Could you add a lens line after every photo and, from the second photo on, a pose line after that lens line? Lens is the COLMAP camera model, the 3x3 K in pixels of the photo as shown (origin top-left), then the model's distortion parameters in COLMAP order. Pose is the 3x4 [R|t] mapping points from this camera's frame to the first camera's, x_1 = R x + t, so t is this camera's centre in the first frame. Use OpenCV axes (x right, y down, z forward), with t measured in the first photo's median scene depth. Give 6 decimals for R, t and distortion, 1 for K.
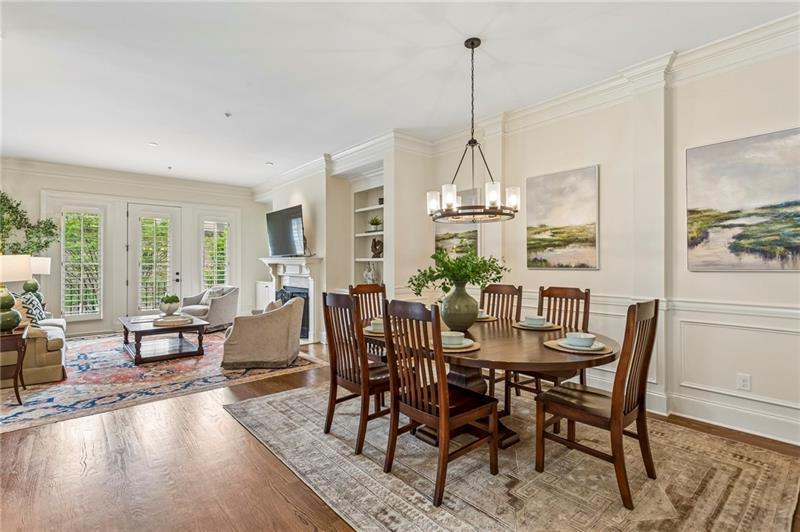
lens RADIAL K [[379.2, 0, 395.9], [0, 379.2, 260.9], [0, 0, 1]] dist [0.000592, -0.000090]
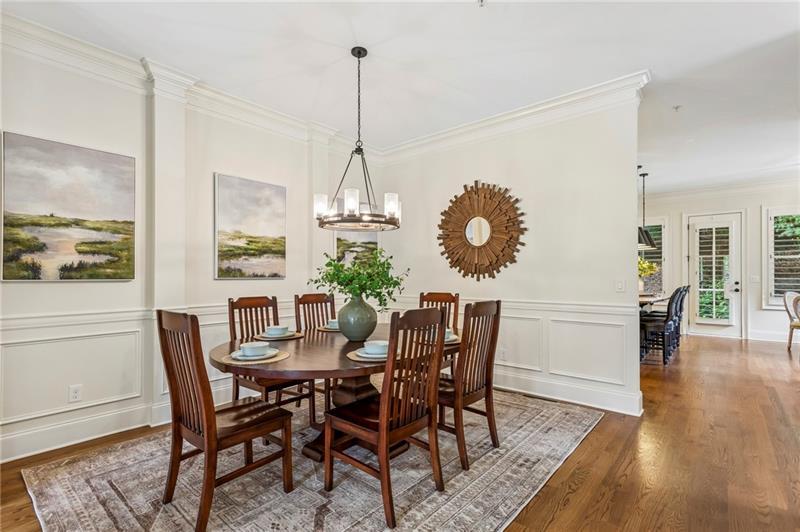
lens RADIAL K [[379.2, 0, 395.0], [0, 379.2, 274.0], [0, 0, 1]] dist [0.000592, -0.000090]
pose [[-0.150511, 0.011301, 0.988544, -0.605008], [0.000998, 0.999936, -0.011280, 0.020707], [-0.988608, -0.000712, -0.150513, 0.798153]]
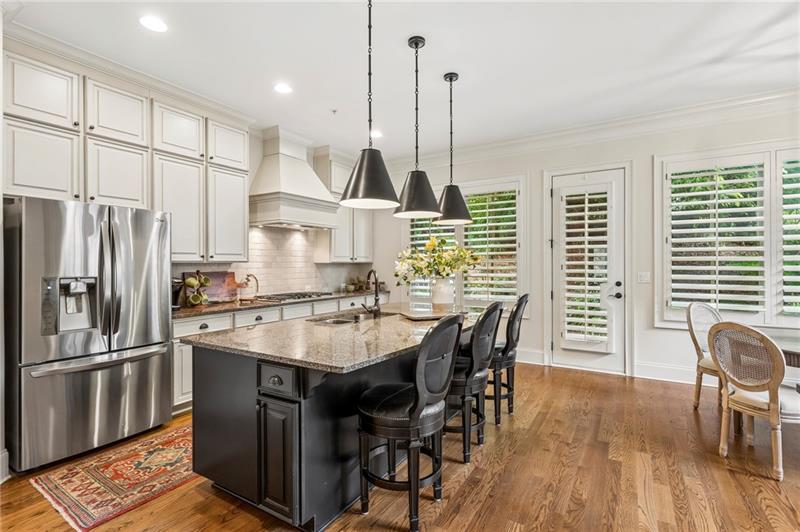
lens RADIAL K [[379.2, 0, 399.9], [0, 379.2, 263.8], [0, 0, 1]] dist [0.000592, -0.000090]
pose [[-0.313261, 0.005984, 0.949648, -0.436651], [0.005095, 0.999976, -0.004620, 0.013077], [-0.949653, 0.003391, -0.313284, 0.571659]]
